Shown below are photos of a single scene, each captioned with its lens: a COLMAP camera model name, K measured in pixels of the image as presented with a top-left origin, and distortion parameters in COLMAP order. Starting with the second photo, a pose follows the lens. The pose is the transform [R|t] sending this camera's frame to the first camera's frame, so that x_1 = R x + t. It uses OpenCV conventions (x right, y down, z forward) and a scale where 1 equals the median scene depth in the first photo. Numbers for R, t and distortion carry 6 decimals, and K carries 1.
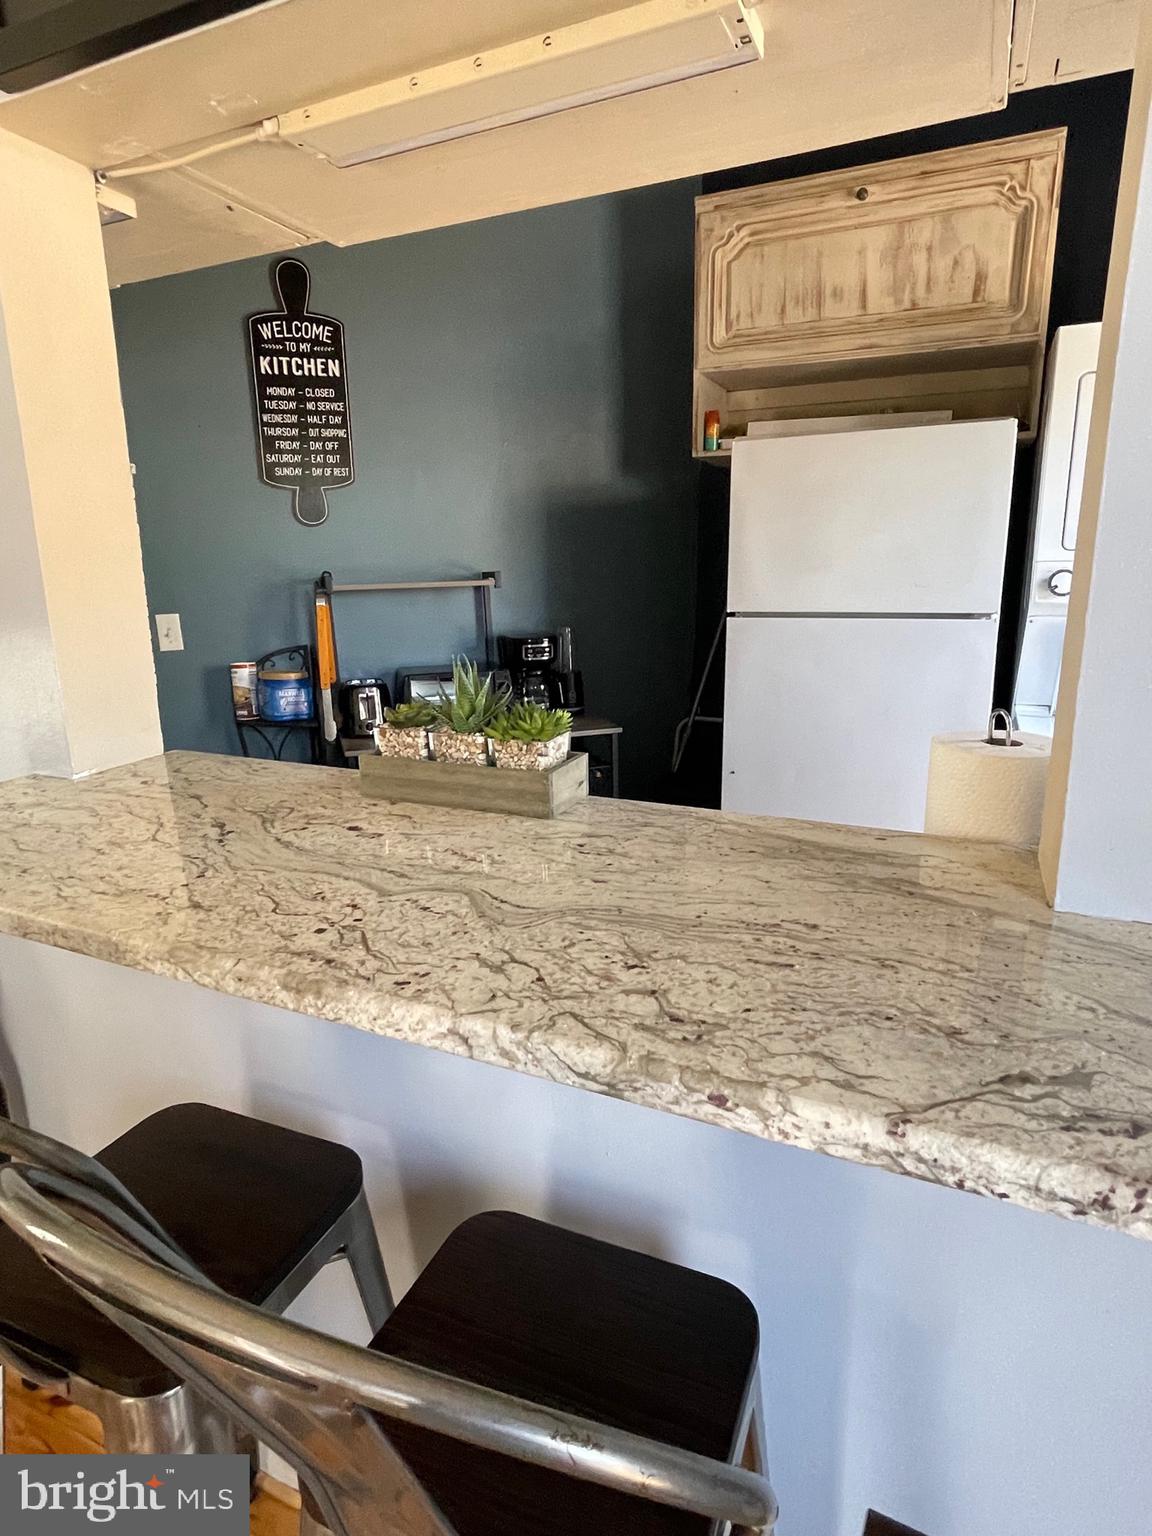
lens RADIAL K [[841.4, 0, 575.1], [0, 841.4, 769.8], [0, 0, 1]] dist [-0.025986, 0.000559]
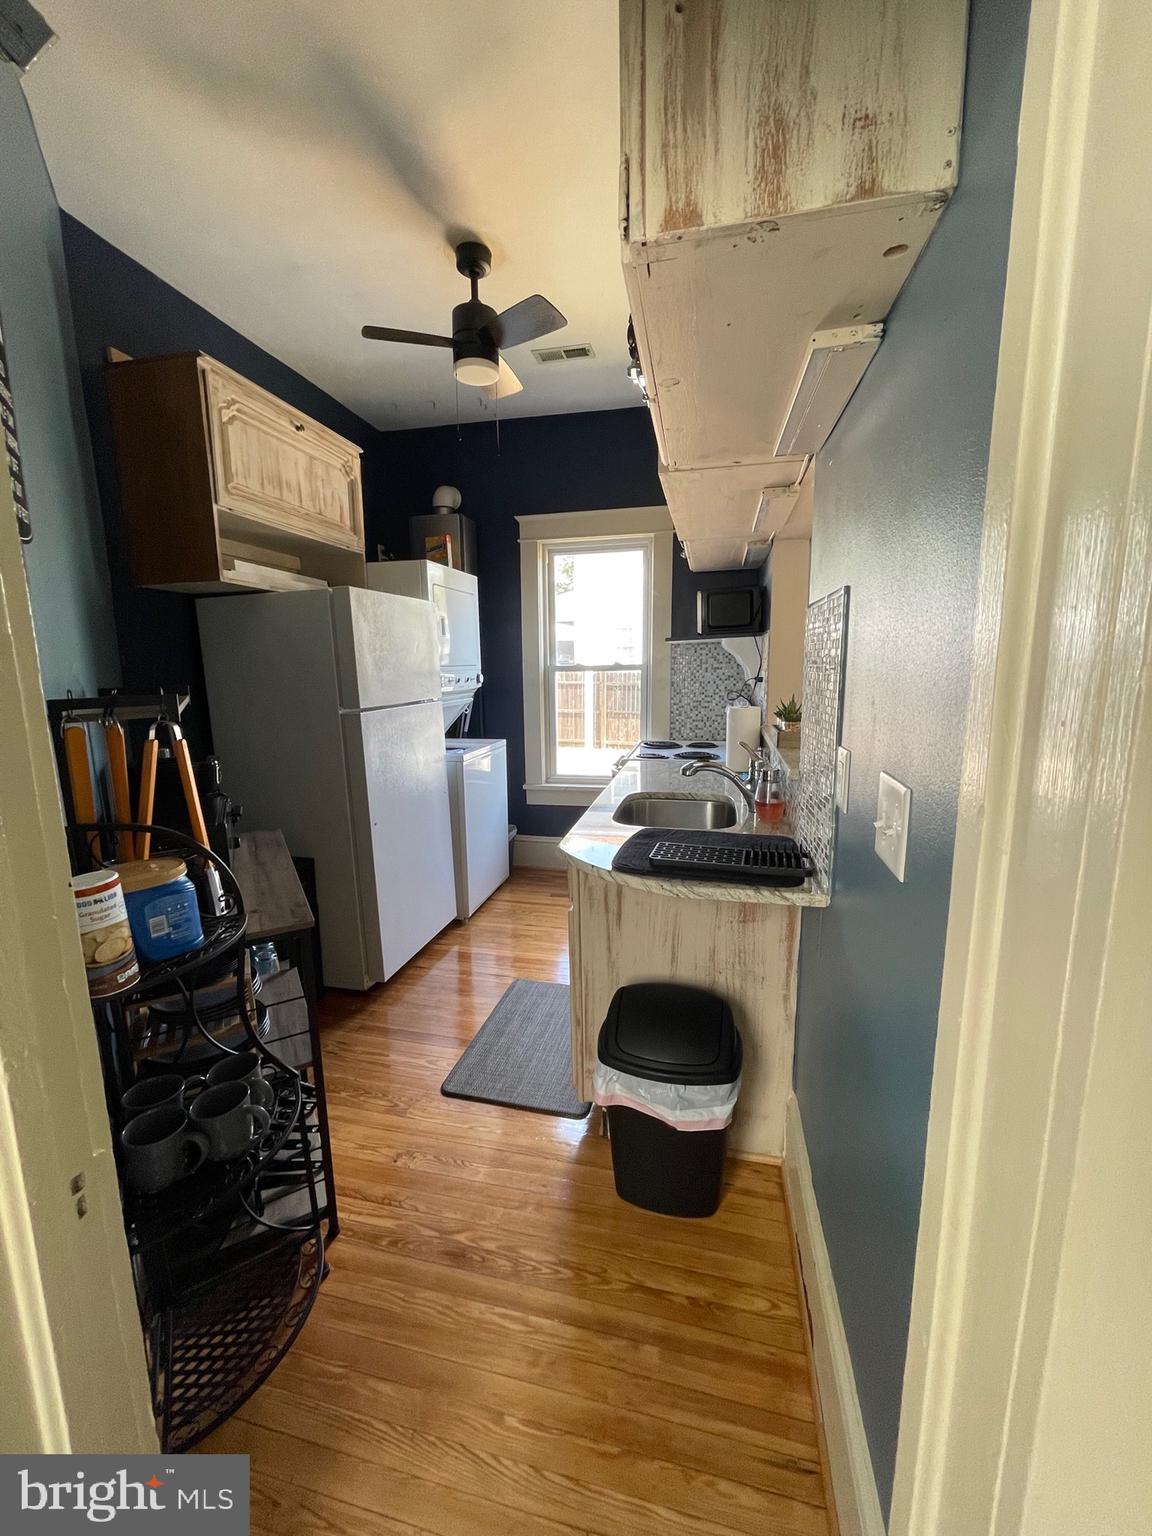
lens RADIAL K [[613.2, 0, 565.1], [0, 613.2, 764.1], [0, 0, 1]] dist [-0.000883, 0.000254]
pose [[-0.206021, -0.147662, 0.967342, -0.809712], [0.245537, 0.949123, 0.197174, -0.201347], [-0.947242, 0.278140, -0.159283, 0.802746]]
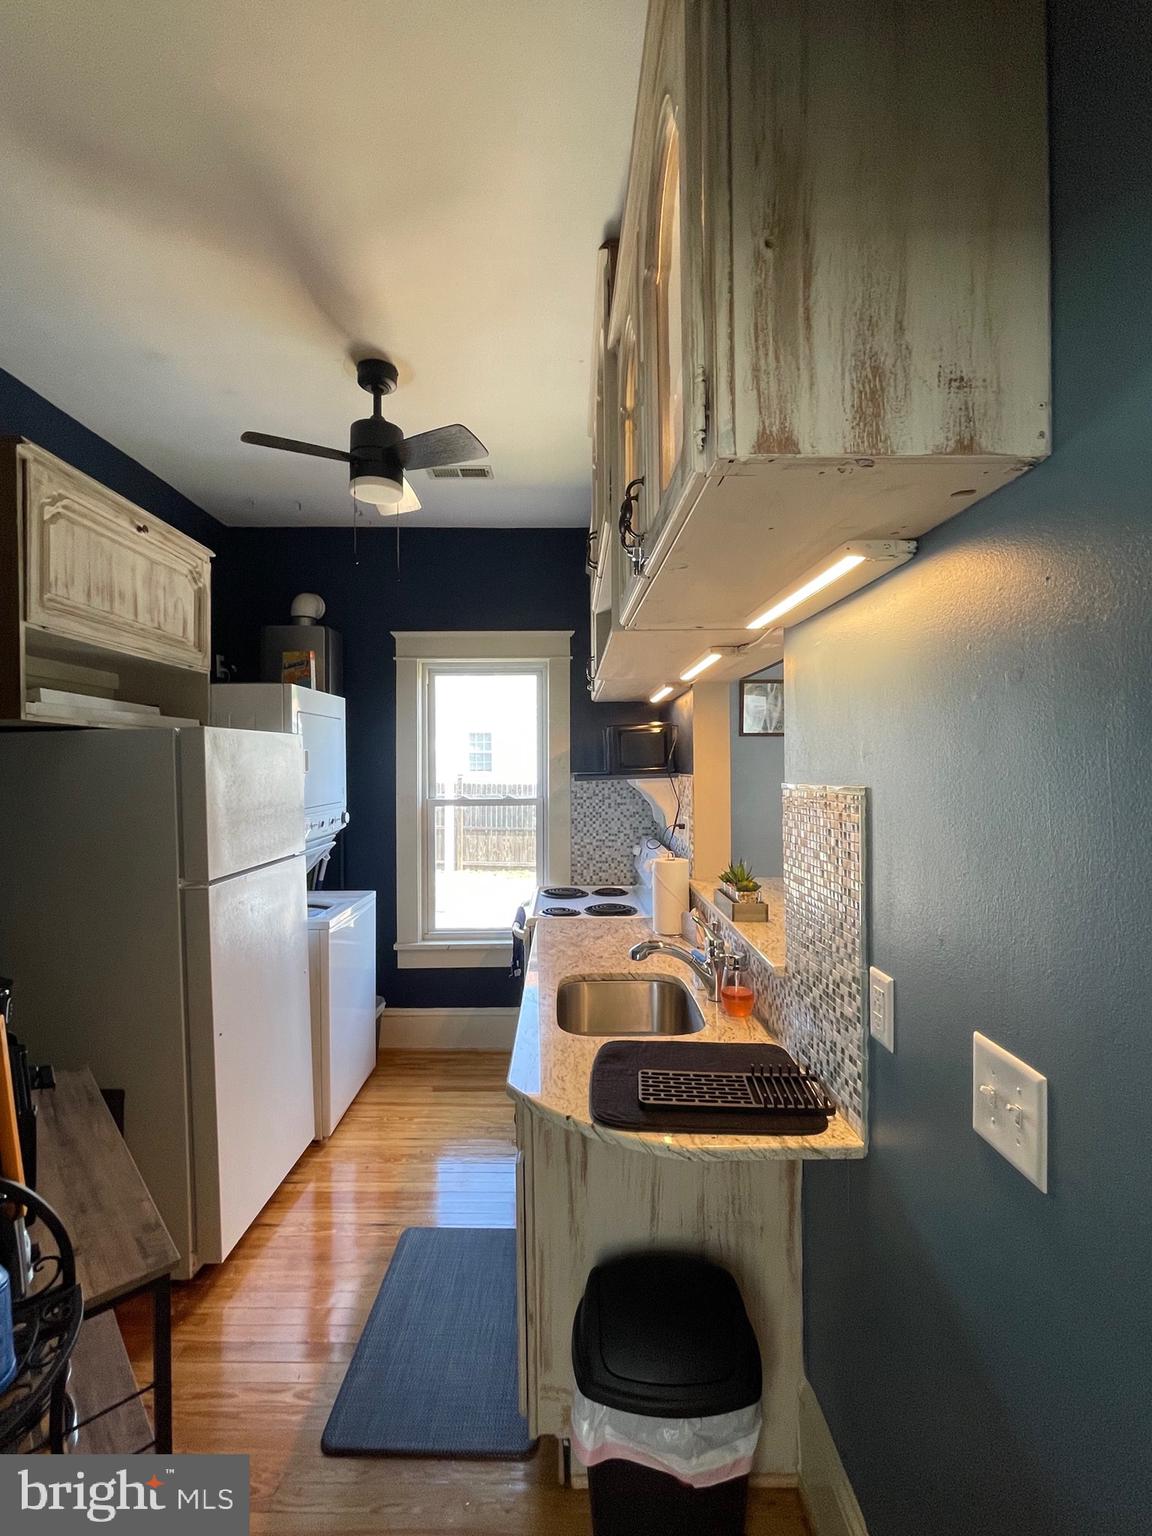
lens RADIAL K [[691.6, 0, 565.2], [0, 691.6, 766.1], [0, 0, 1]] dist [-0.006930, 0.003181]
pose [[-0.421209, 0.010847, 0.906899, -0.733021], [0.223615, 0.970302, 0.092253, -0.284748], [-0.878965, 0.241654, -0.411125, 0.859248]]
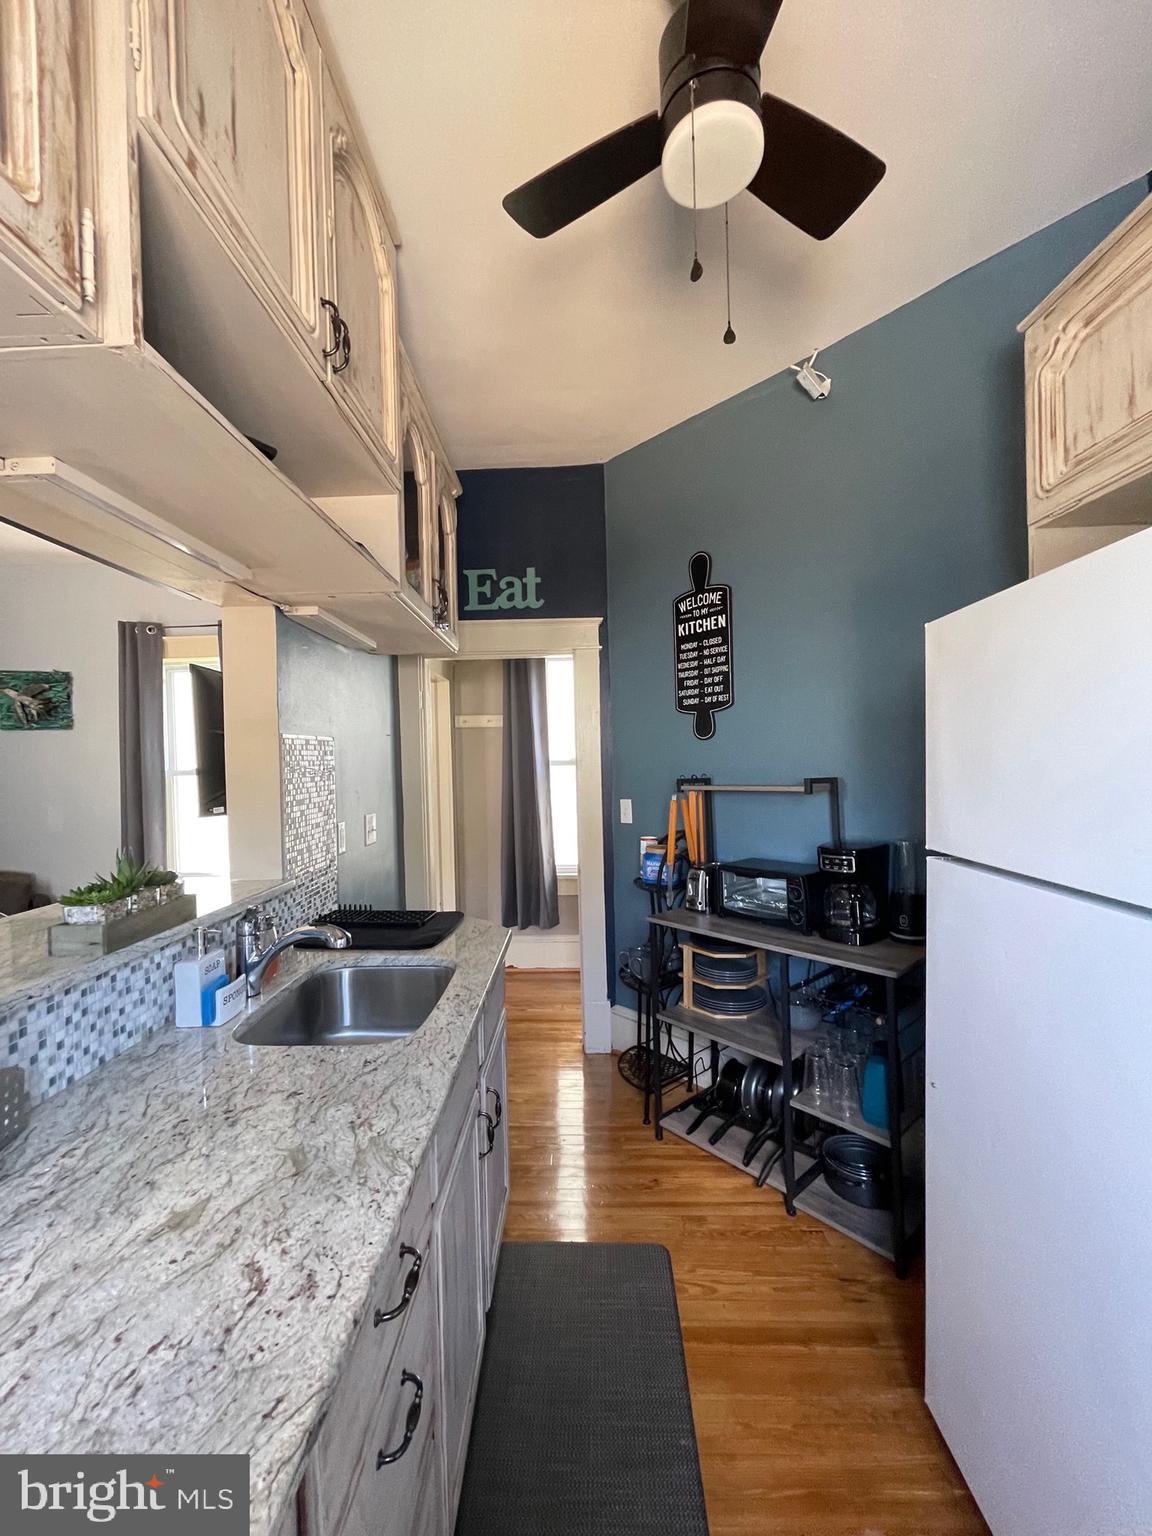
lens RADIAL K [[613.2, 0, 570.4], [0, 613.2, 762.3], [0, 0, 1]] dist [-0.000883, 0.000254]
pose [[0.407970, 0.006963, -0.912969, 0.492701], [-0.203171, 0.975589, -0.083349, -0.143555], [0.890102, 0.219493, 0.399426, 0.467627]]
